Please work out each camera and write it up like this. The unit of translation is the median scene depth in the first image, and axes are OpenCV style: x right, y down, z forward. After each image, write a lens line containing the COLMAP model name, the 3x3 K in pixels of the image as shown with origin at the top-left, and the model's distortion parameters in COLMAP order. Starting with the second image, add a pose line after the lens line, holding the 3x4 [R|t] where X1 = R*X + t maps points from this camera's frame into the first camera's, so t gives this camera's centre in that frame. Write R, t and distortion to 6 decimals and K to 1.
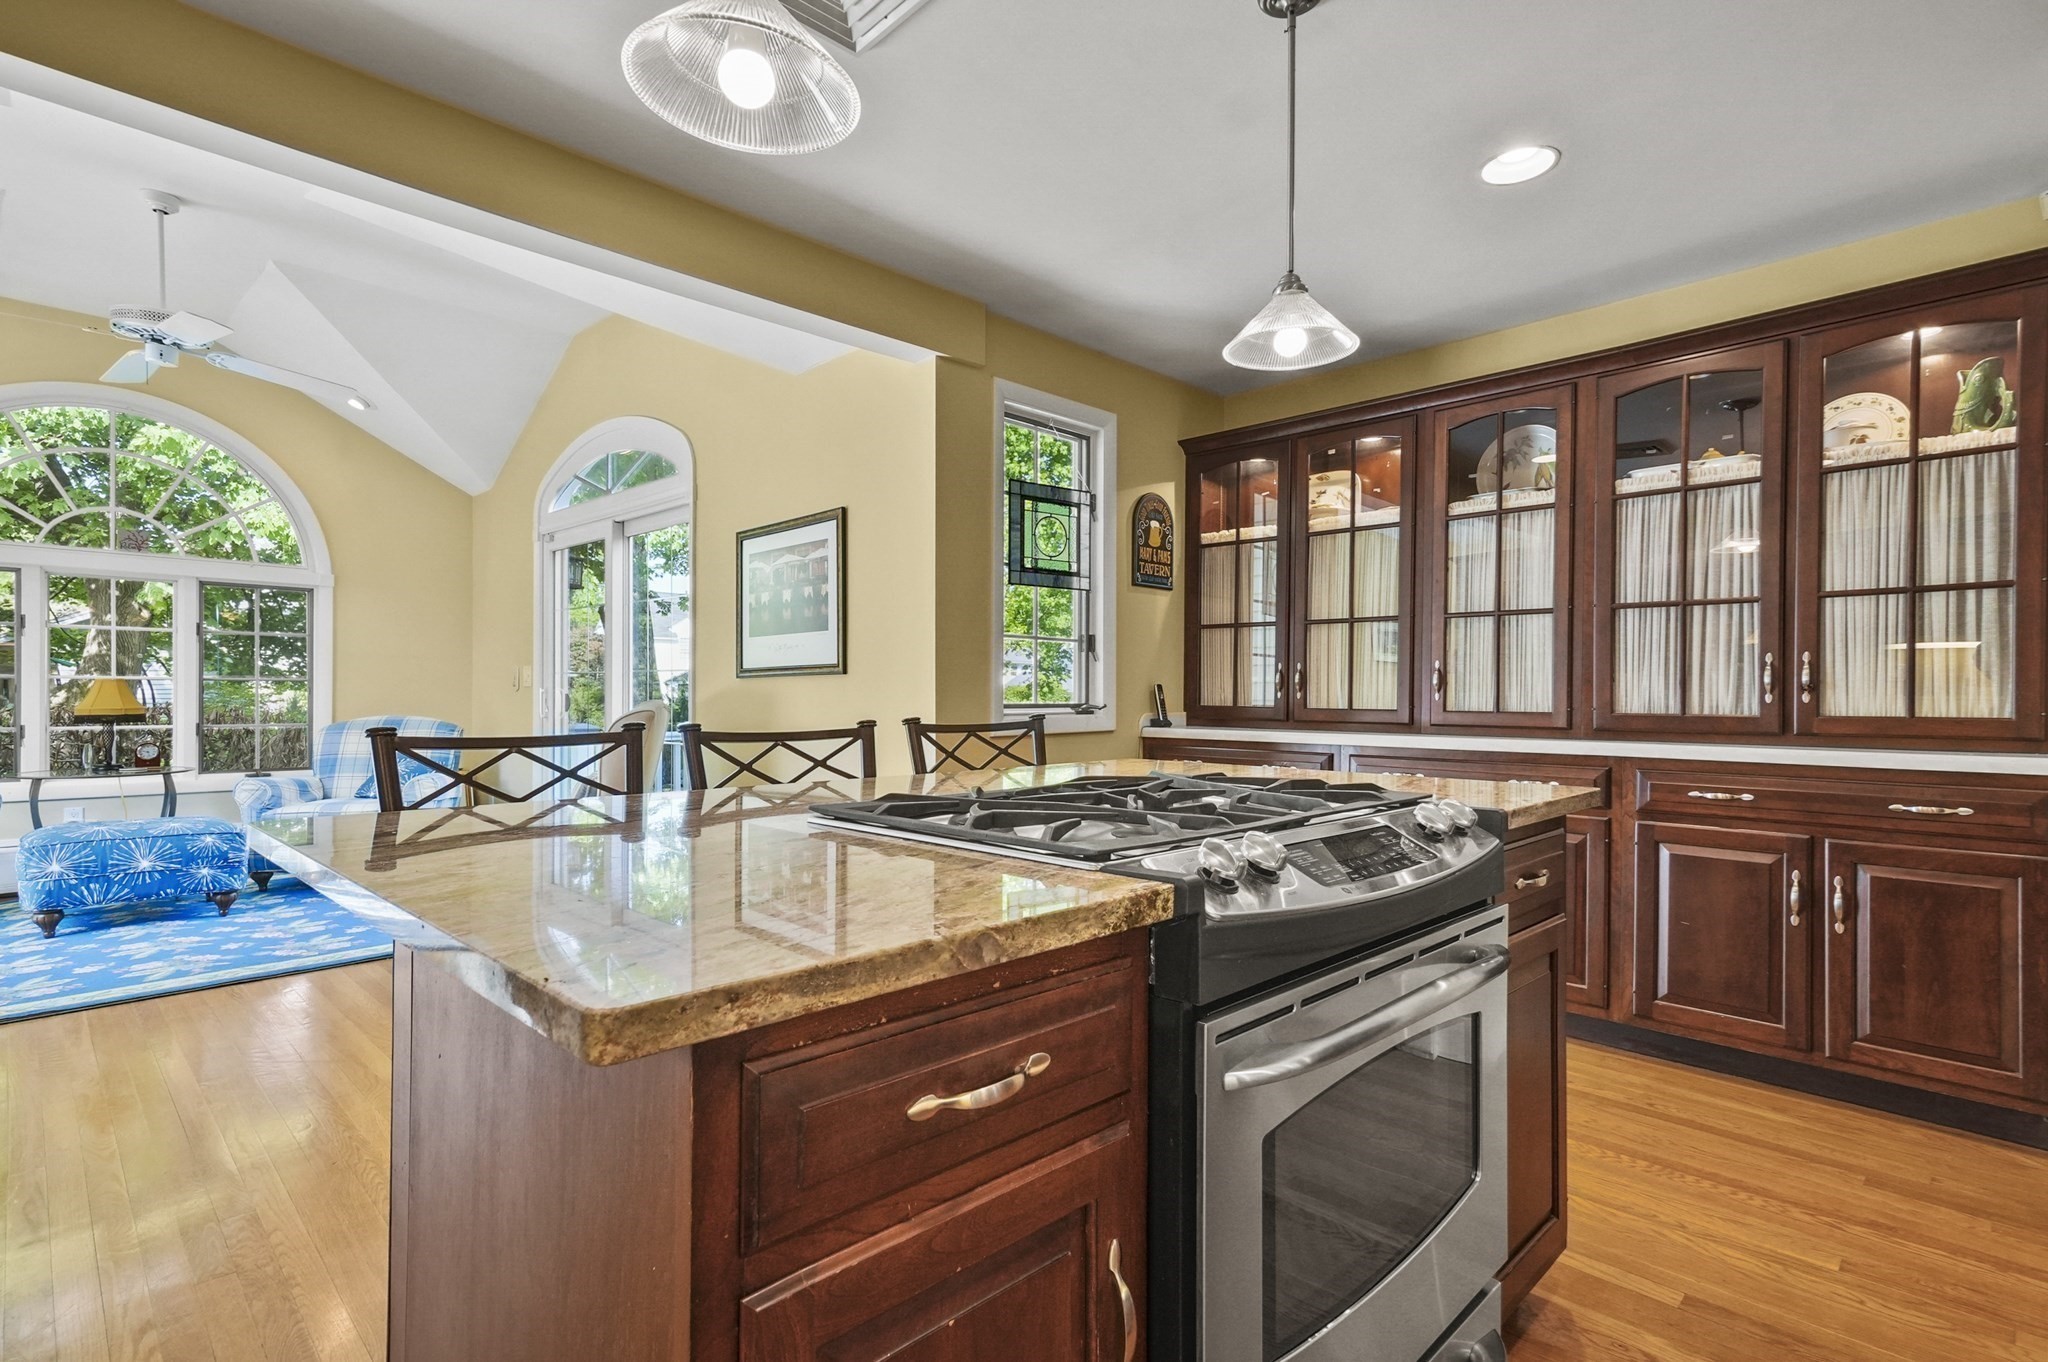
lens RADIAL K [[999.2, 0, 1019.5], [0, 999.2, 707.9], [0, 0, 1]] dist [0.031714, 0.000637]
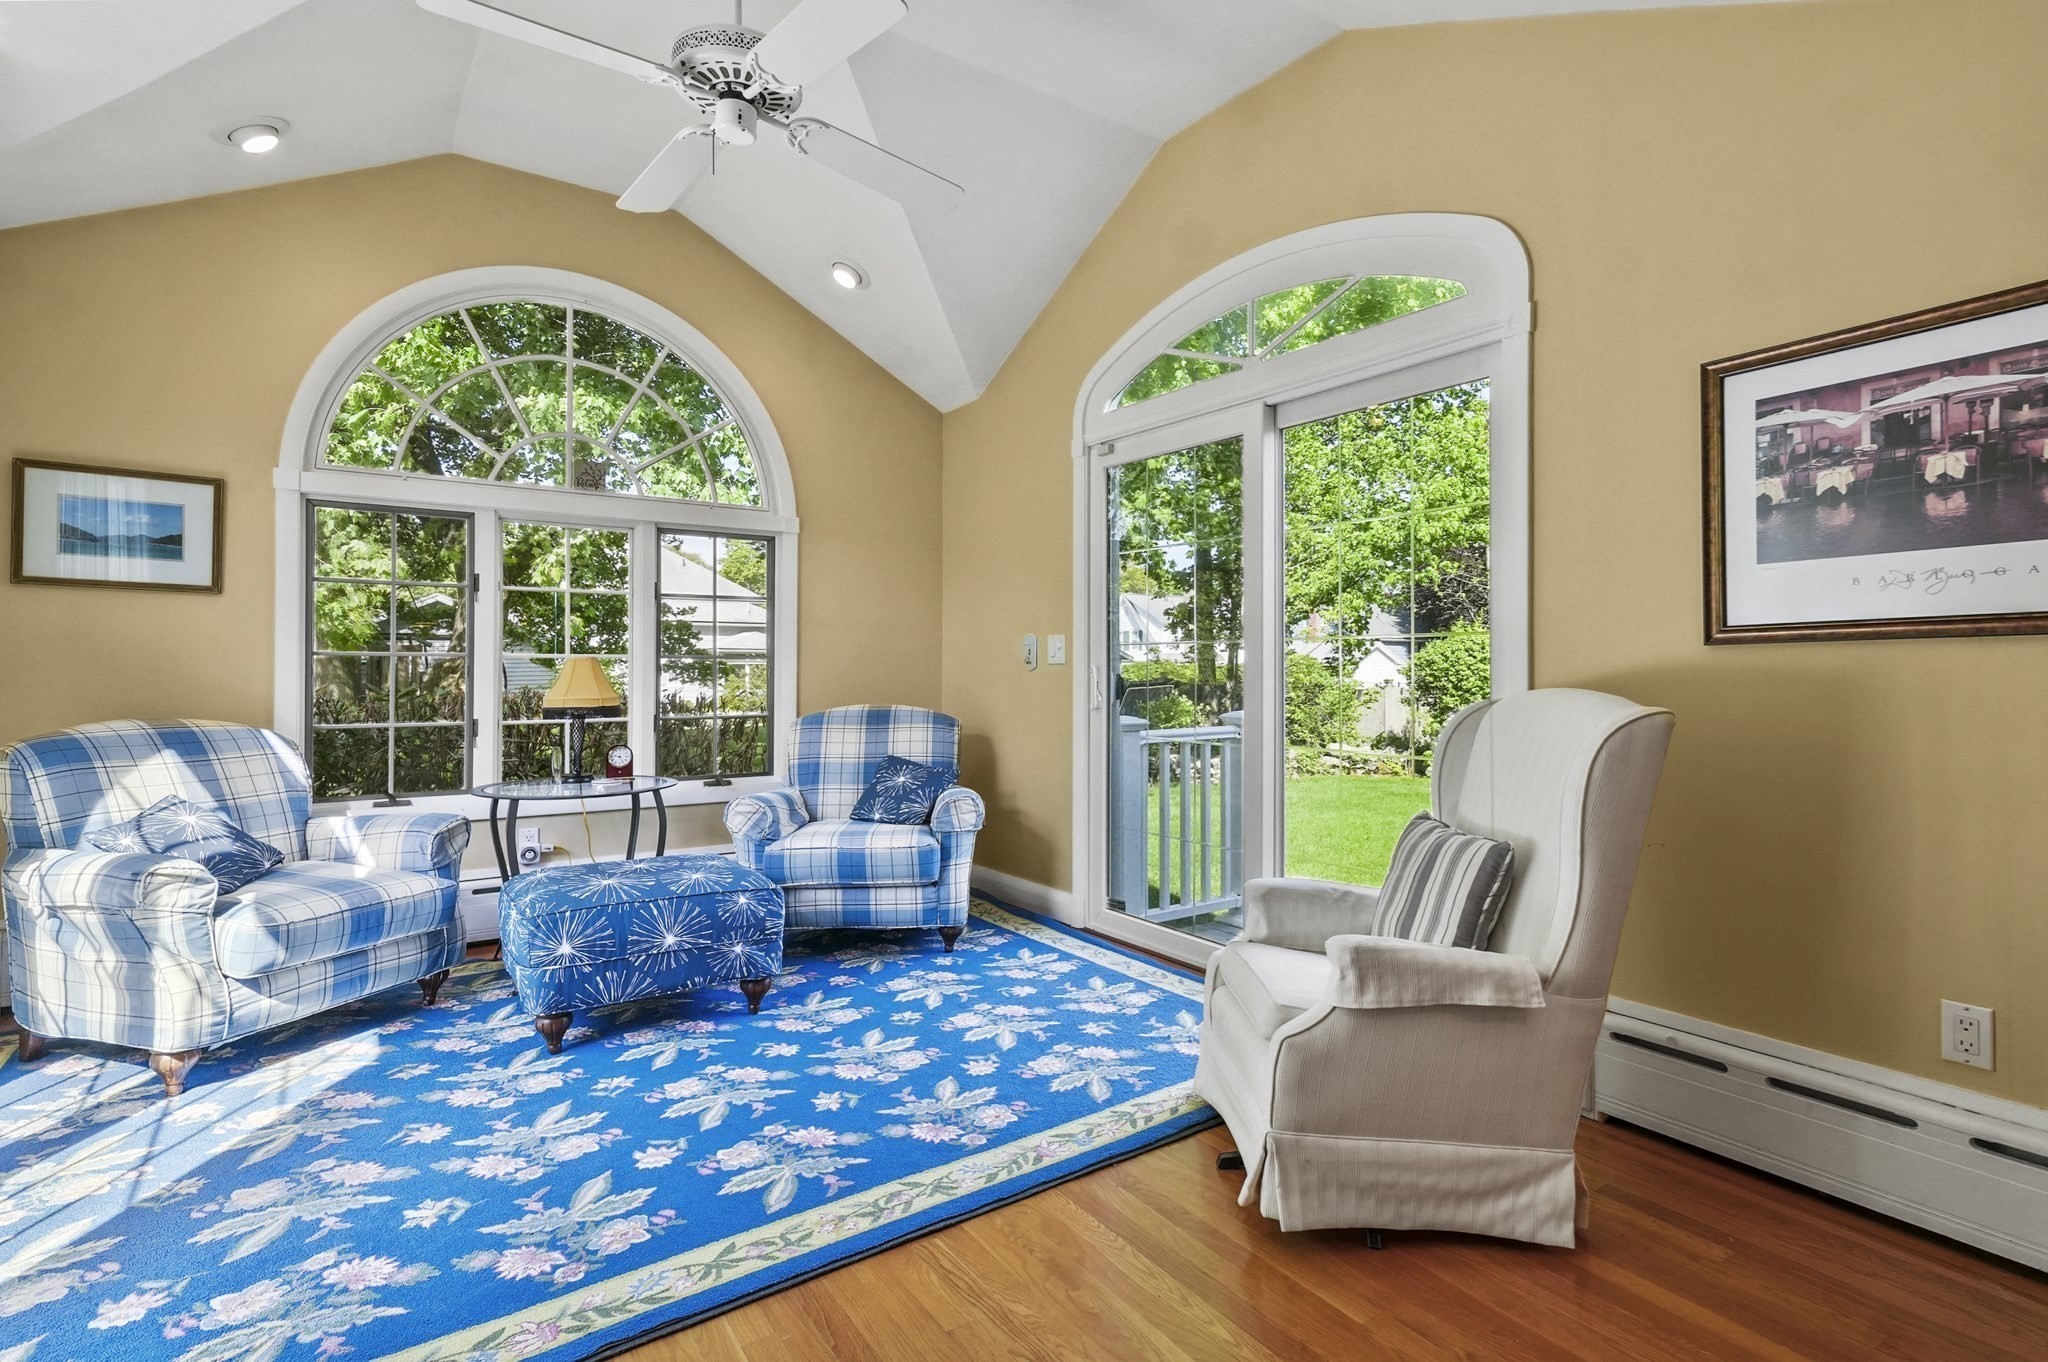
lens RADIAL K [[981.0, 0, 1014.4], [0, 981.0, 674.2], [0, 0, 1]] dist [0.016038, -0.000025]
pose [[0.983733, -0.003782, -0.179598, -0.245536], [0.002017, 0.999948, -0.010006, -0.004630], [0.179626, 0.009480, 0.983689, 0.196683]]
